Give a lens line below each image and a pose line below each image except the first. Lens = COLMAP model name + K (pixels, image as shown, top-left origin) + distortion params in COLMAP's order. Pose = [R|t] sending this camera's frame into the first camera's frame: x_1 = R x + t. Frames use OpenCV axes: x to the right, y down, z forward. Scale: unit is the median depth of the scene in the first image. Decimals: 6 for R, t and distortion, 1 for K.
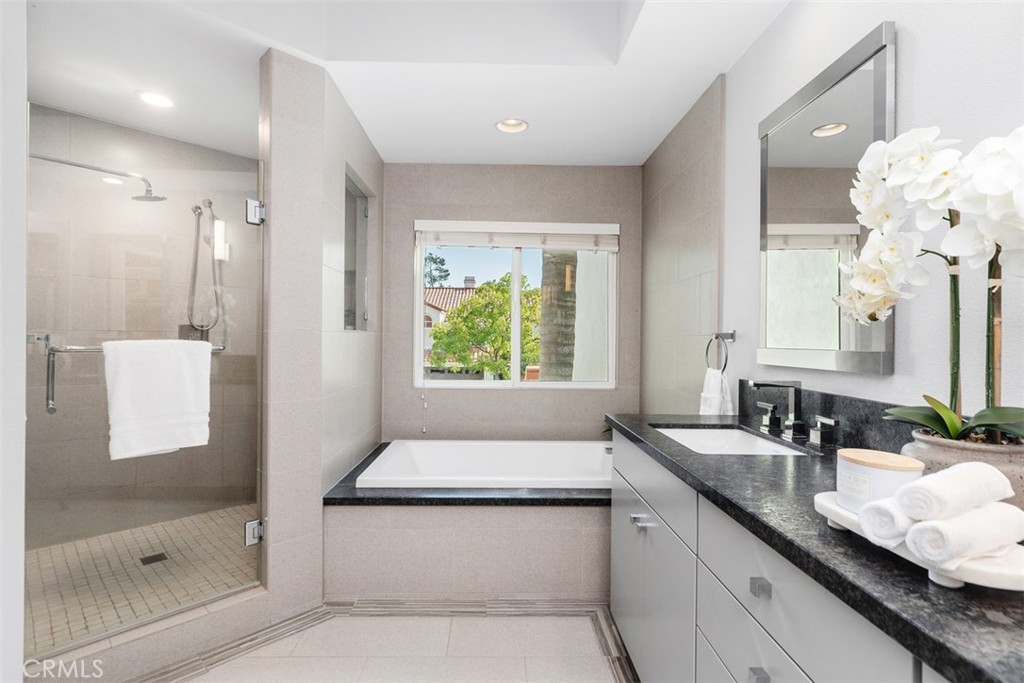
lens RADIAL K [[498.8, 0, 508.7], [0, 498.8, 340.0], [0, 0, 1]] dist [-0.003360, -0.000339]
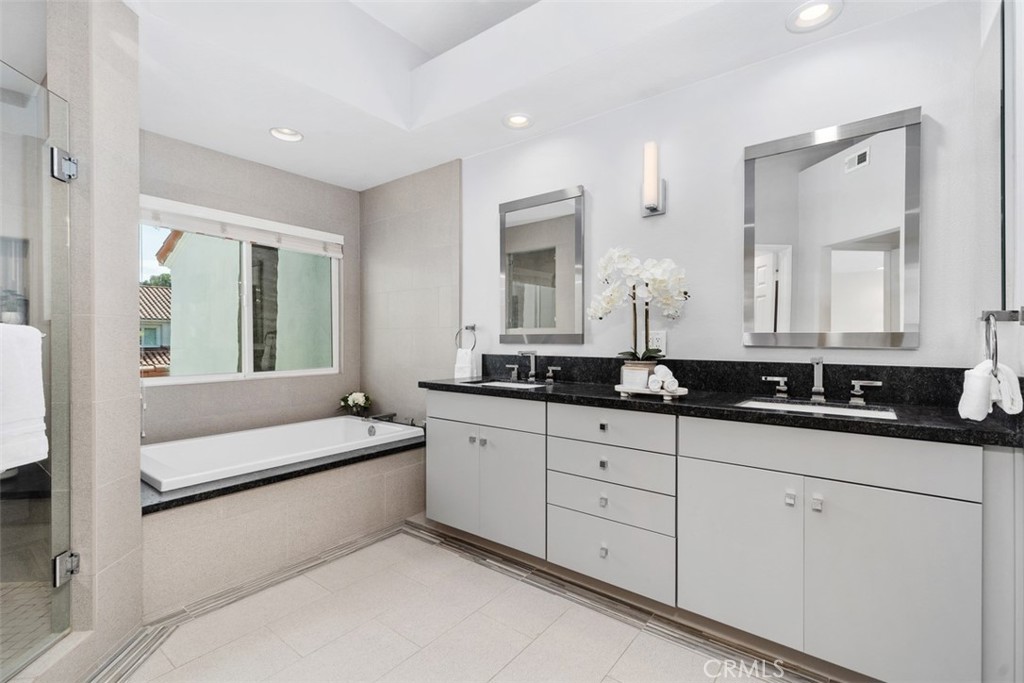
lens RADIAL K [[468.6, 0, 511.0], [0, 468.6, 339.3], [0, 0, 1]] dist [-0.002362, -0.000243]
pose [[0.615631, -0.008682, 0.787987, -0.638092], [0.006523, 0.999961, 0.005921, 0.019807], [-0.788008, 0.001495, 0.615663, -0.024506]]
